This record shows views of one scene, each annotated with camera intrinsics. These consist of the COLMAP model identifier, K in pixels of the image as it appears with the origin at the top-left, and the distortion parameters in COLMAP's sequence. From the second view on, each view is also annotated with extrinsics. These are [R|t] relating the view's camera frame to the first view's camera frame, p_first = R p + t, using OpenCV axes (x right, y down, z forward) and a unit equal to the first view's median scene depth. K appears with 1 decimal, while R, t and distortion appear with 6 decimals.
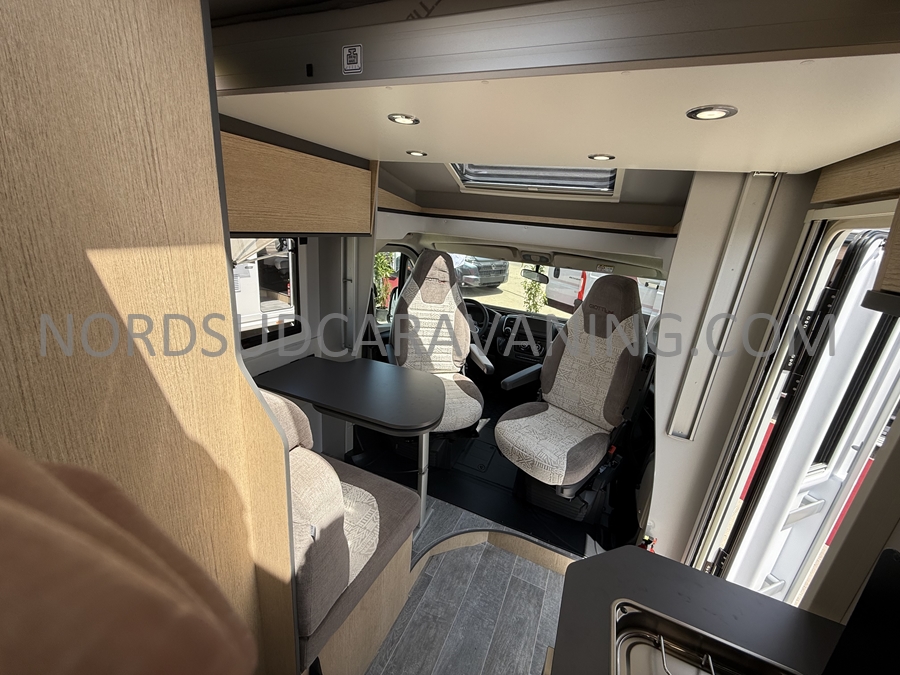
lens RADIAL K [[359.3, 0, 450.0], [0, 359.3, 337.5], [0, 0, 1]] dist [0.001228, 0.000012]
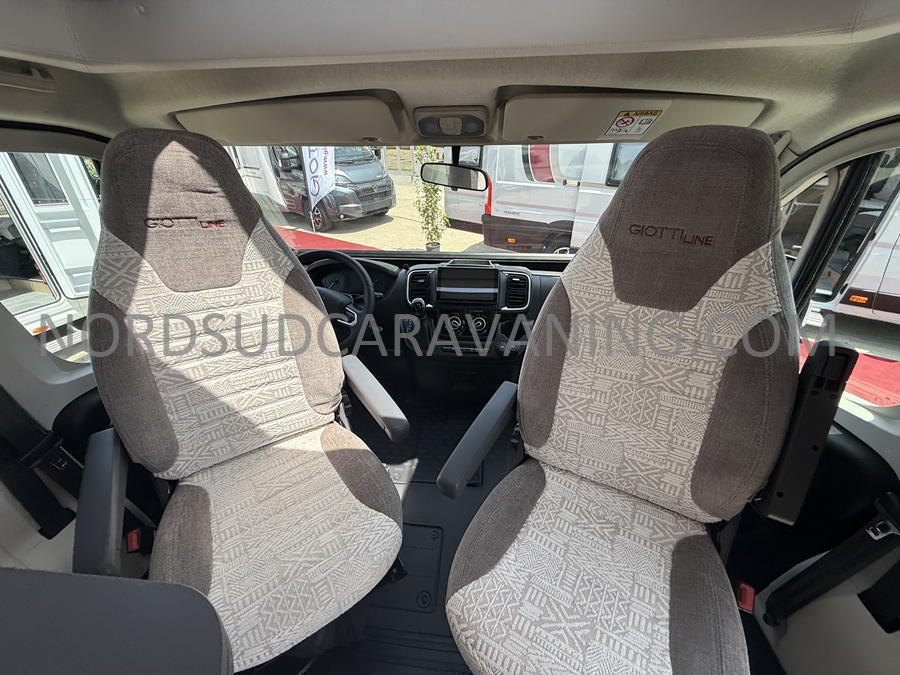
lens RADIAL K [[359.3, 0, 450.0], [0, 359.3, 337.5], [0, 0, 1]] dist [0.001228, 0.000012]
pose [[0.946641, -0.231159, 0.224579, 0.088522], [0.183353, 0.959341, 0.214584, -0.077397], [-0.265051, -0.161957, 0.950536, 0.557955]]
